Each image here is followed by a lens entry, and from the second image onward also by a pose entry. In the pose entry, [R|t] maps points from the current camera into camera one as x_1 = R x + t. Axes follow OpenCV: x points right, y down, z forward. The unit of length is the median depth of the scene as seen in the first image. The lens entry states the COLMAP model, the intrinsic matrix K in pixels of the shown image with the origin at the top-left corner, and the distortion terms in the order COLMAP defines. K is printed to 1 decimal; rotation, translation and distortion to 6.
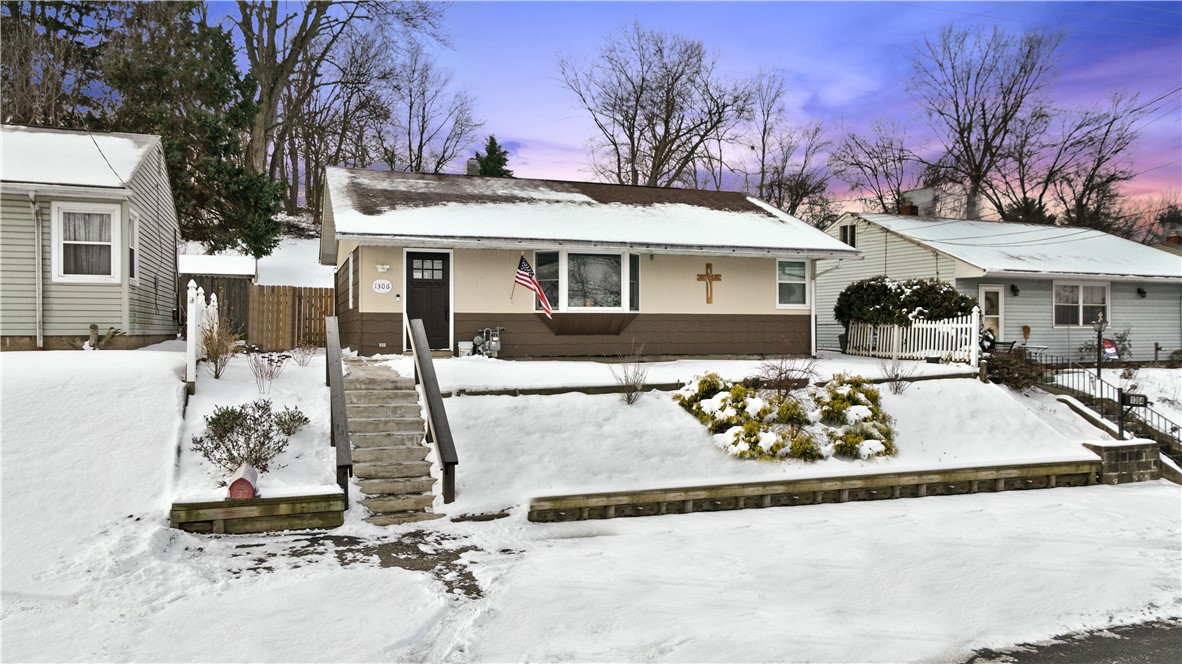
lens RADIAL K [[838.4, 0, 591.0], [0, 838.4, 332.0], [0, 0, 1]] dist [0.008063, 0.001661]
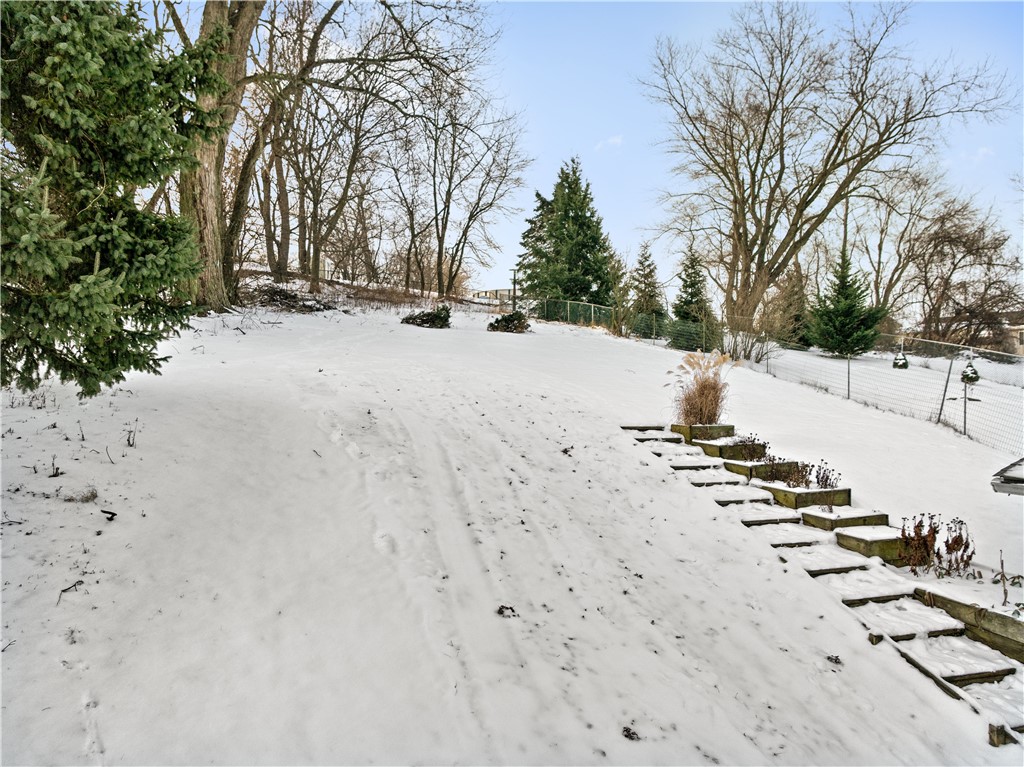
lens RADIAL K [[718.3, 0, 512.0], [0, 718.3, 383.5], [0, 0, 1]] dist [0.000875, -0.000142]
pose [[0.999338, 0.004809, -0.036062, -0.505854], [-0.005448, 0.999829, -0.017649, -0.157585], [0.035971, 0.017834, 0.999194, 1.476618]]
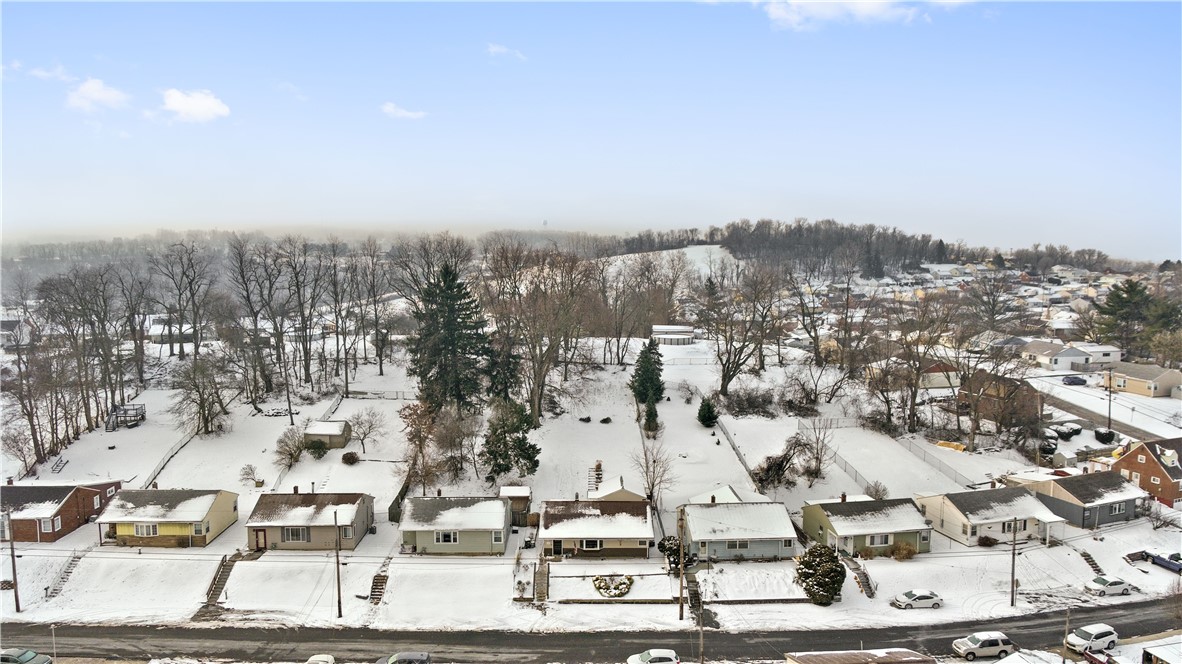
lens RADIAL K [[838.4, 0, 591.0], [0, 838.4, 332.0], [0, 0, 1]] dist [0.008063, 0.001661]
pose [[0.941317, 0.035570, -0.335645, 1.425661], [0.001267, 0.994052, 0.108900, -1.619710], [0.337522, -0.102935, 0.935673, -3.047294]]
